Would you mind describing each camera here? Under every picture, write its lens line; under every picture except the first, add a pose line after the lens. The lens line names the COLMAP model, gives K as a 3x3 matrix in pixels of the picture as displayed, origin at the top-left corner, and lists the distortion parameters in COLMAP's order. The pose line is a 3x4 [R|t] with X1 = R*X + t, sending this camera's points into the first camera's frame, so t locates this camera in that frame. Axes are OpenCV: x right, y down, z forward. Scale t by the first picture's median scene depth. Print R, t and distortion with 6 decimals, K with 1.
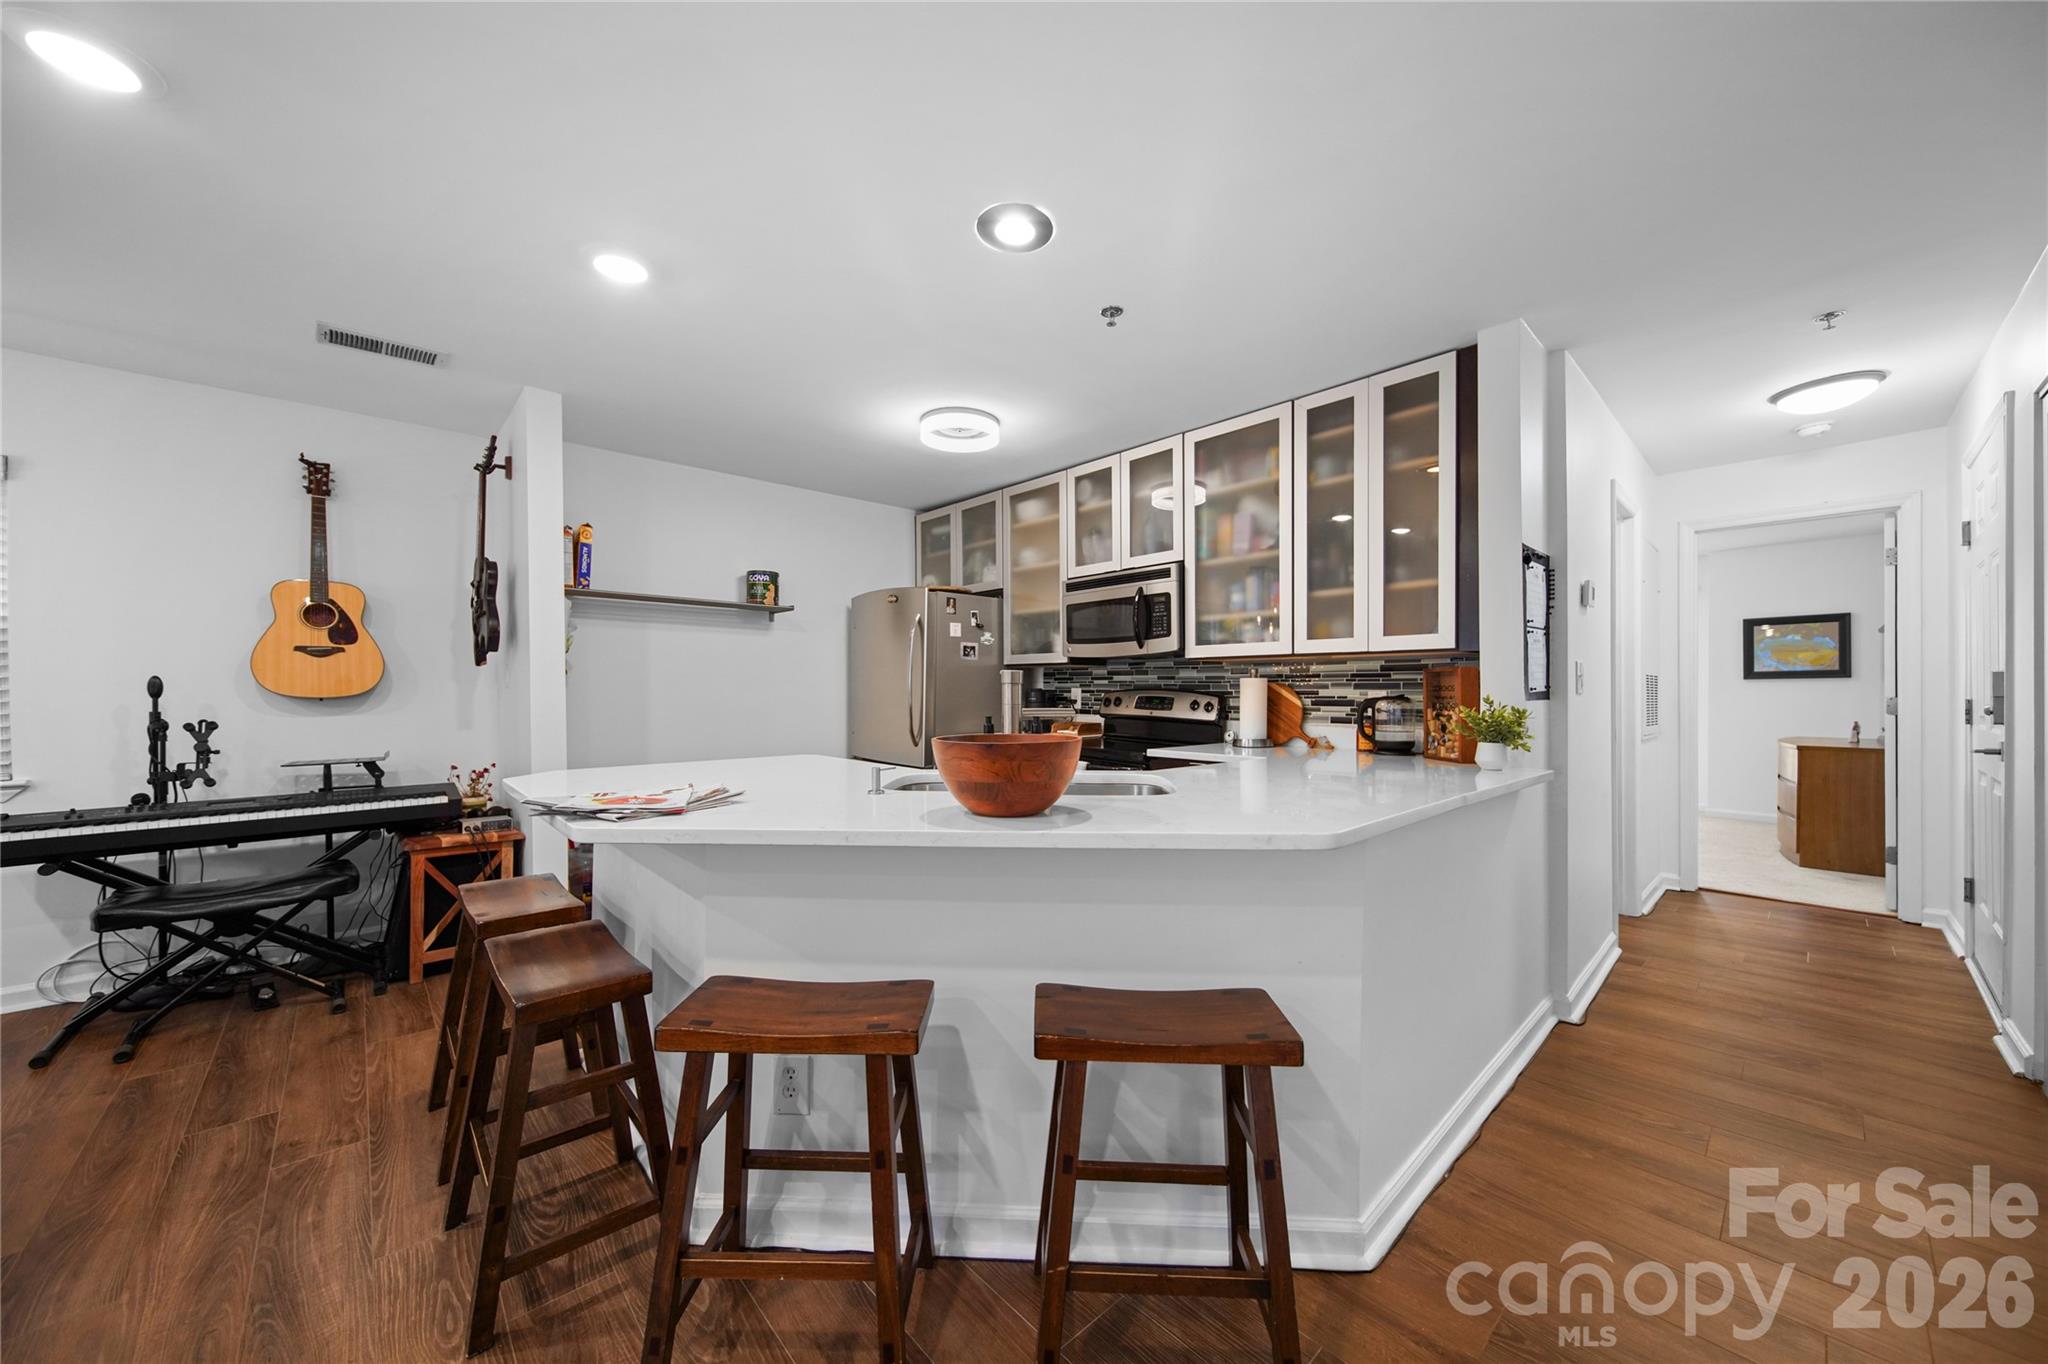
lens RADIAL K [[735.1, 0, 1007.4], [0, 735.1, 698.7], [0, 0, 1]] dist [-0.002143, -0.000860]
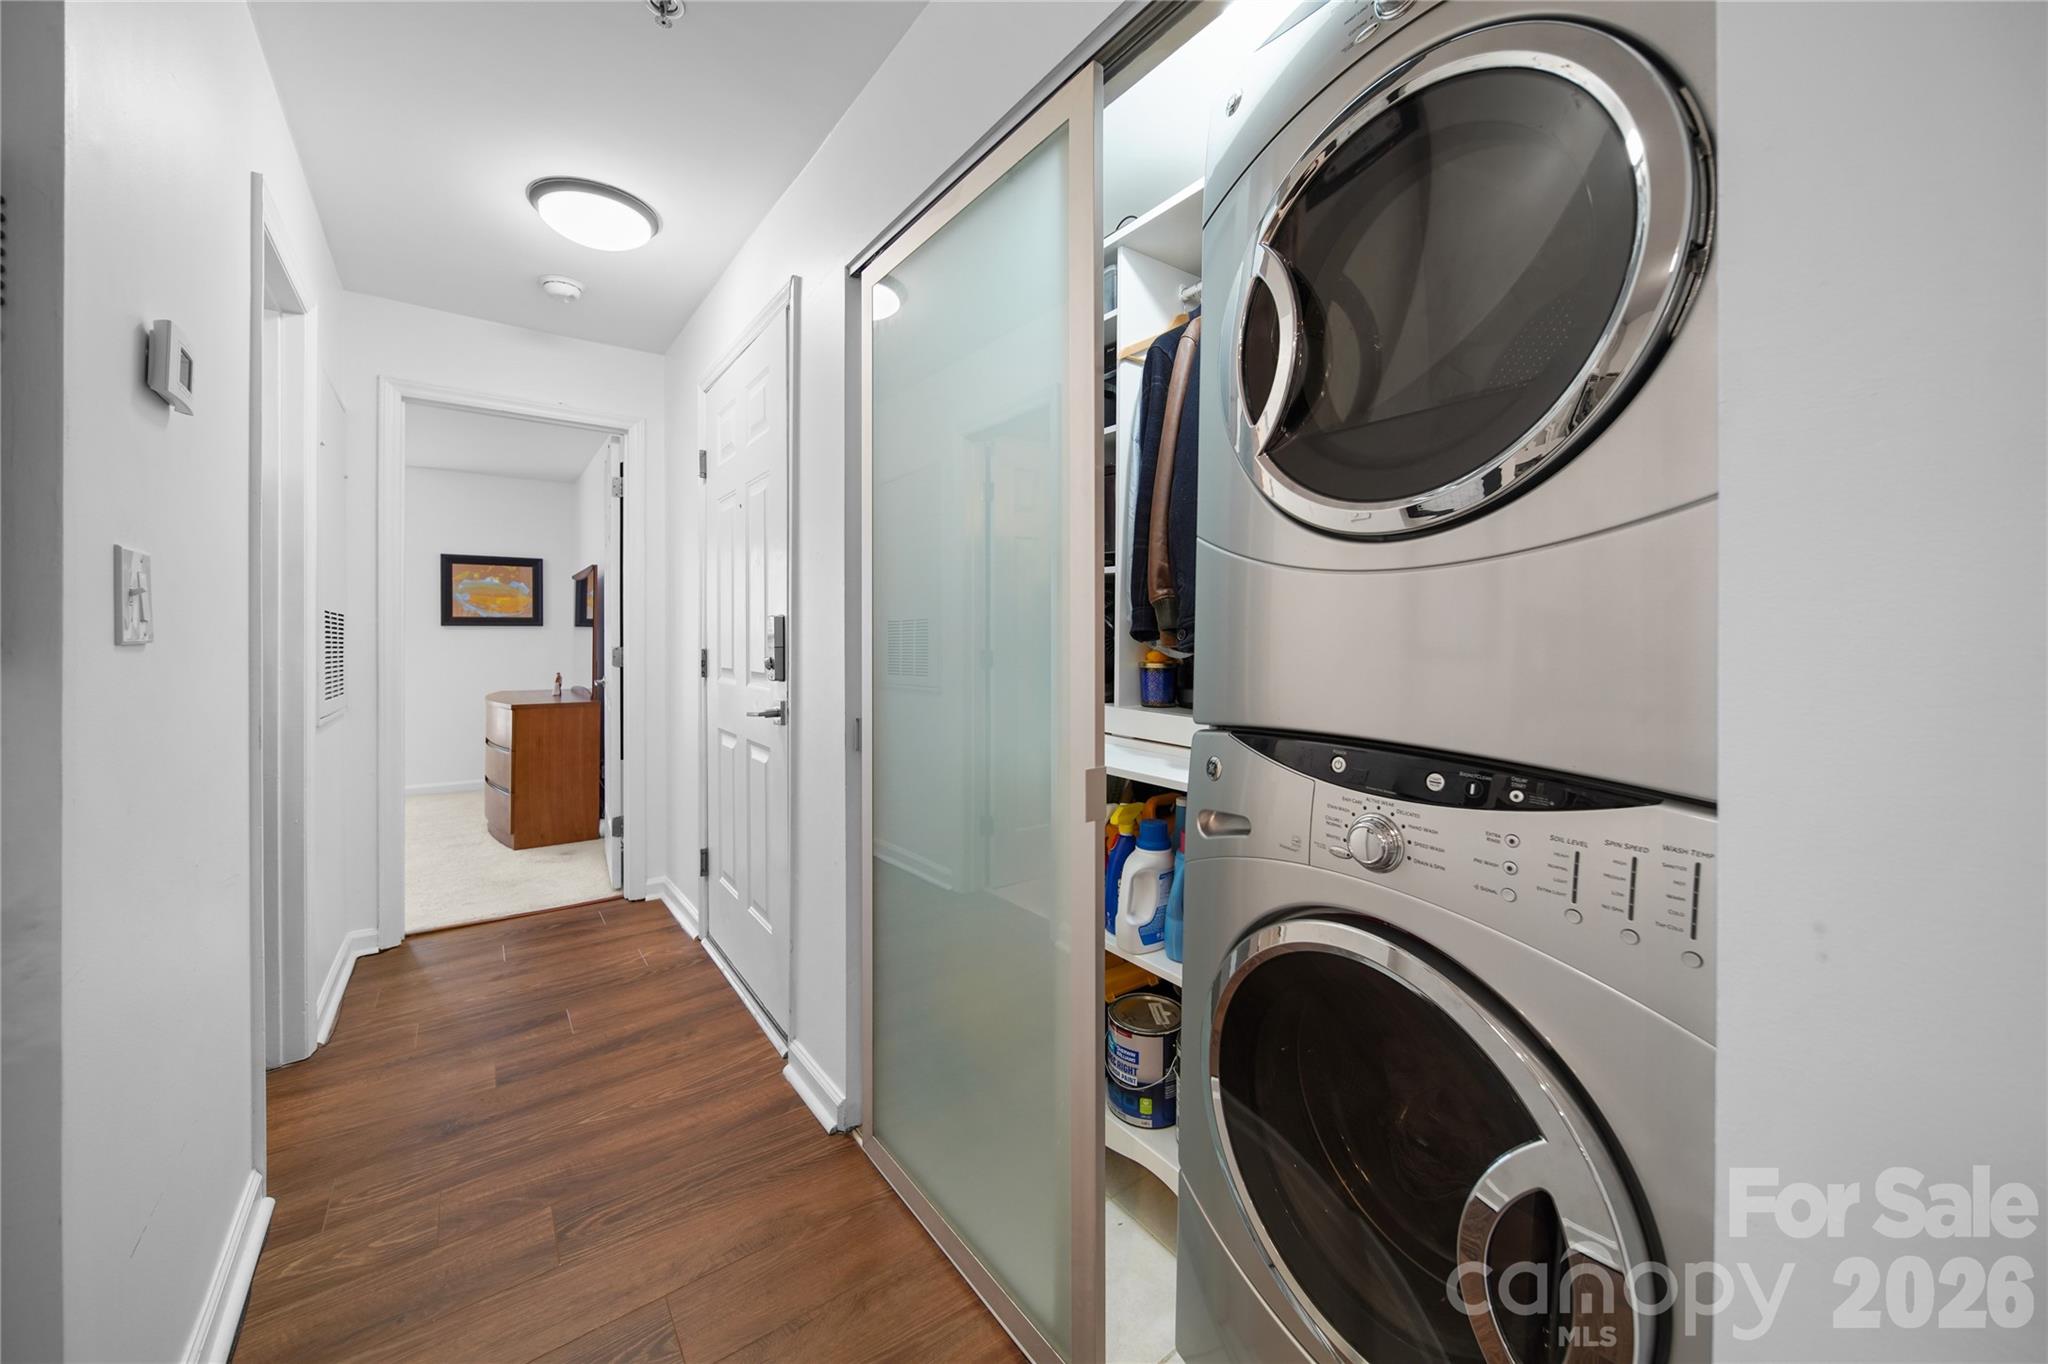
lens RADIAL K [[735.1, 0, 1029.1], [0, 735.1, 639.6], [0, 0, 1]] dist [-0.002143, -0.000860]
pose [[0.082555, 0.006417, 0.996566, 0.390421], [0.004308, 0.999968, -0.006796, -0.002733], [-0.996577, 0.004855, 0.082524, 0.456874]]
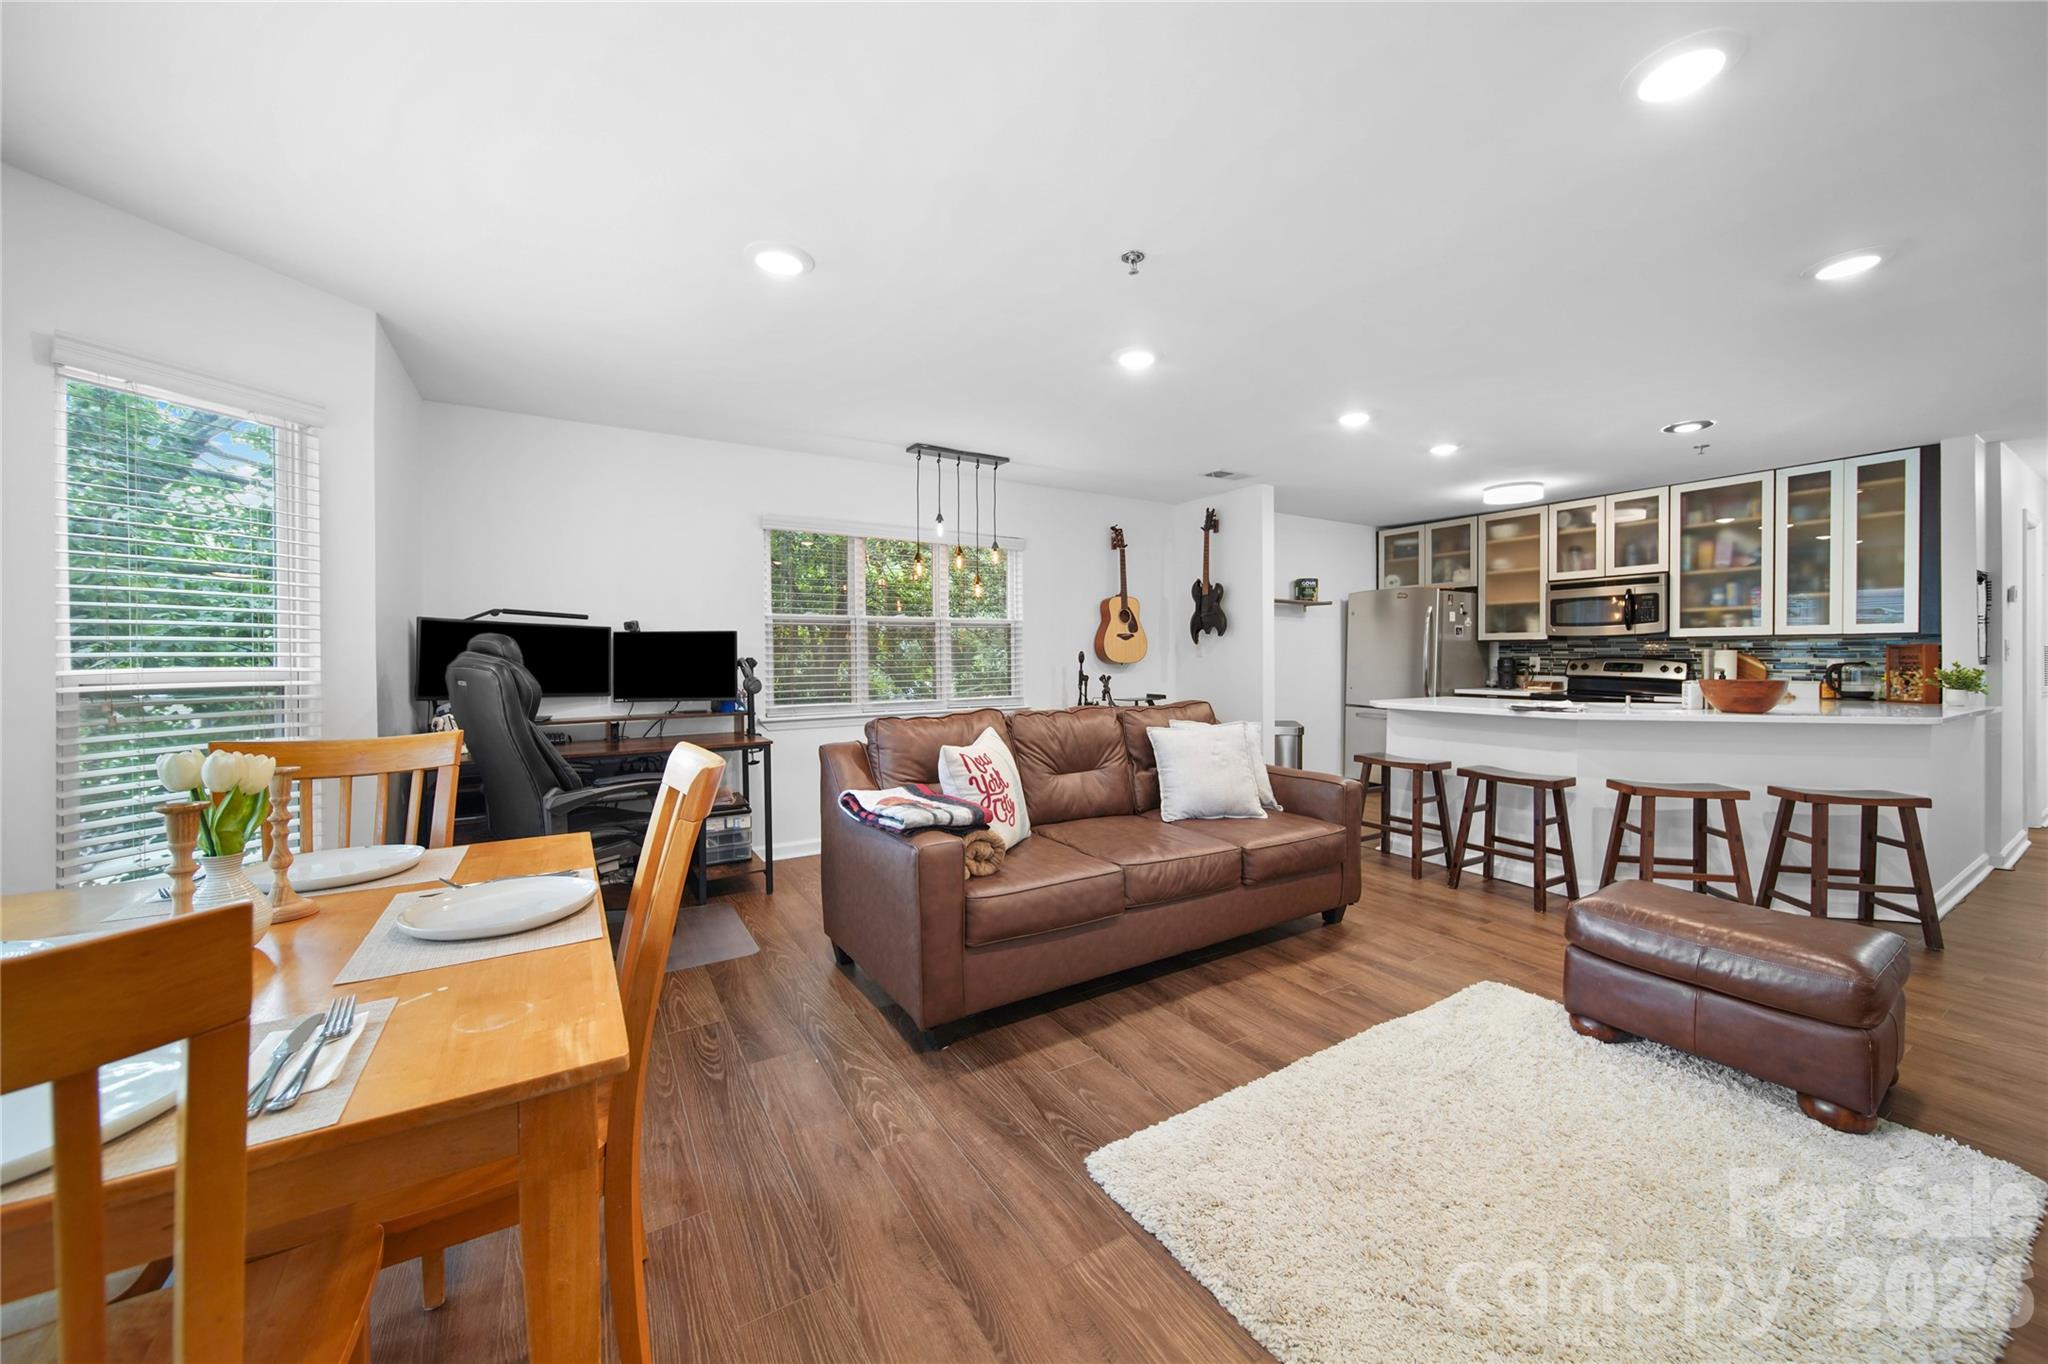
lens RADIAL K [[735.1, 0, 1029.5], [0, 735.1, 670.2], [0, 0, 1]] dist [-0.002143, -0.000860]
pose [[0.981931, 0.002490, -0.189223, -0.792409], [-0.001646, 0.999988, 0.004620, 0.008036], [0.189232, -0.004225, 0.981923, -0.745247]]
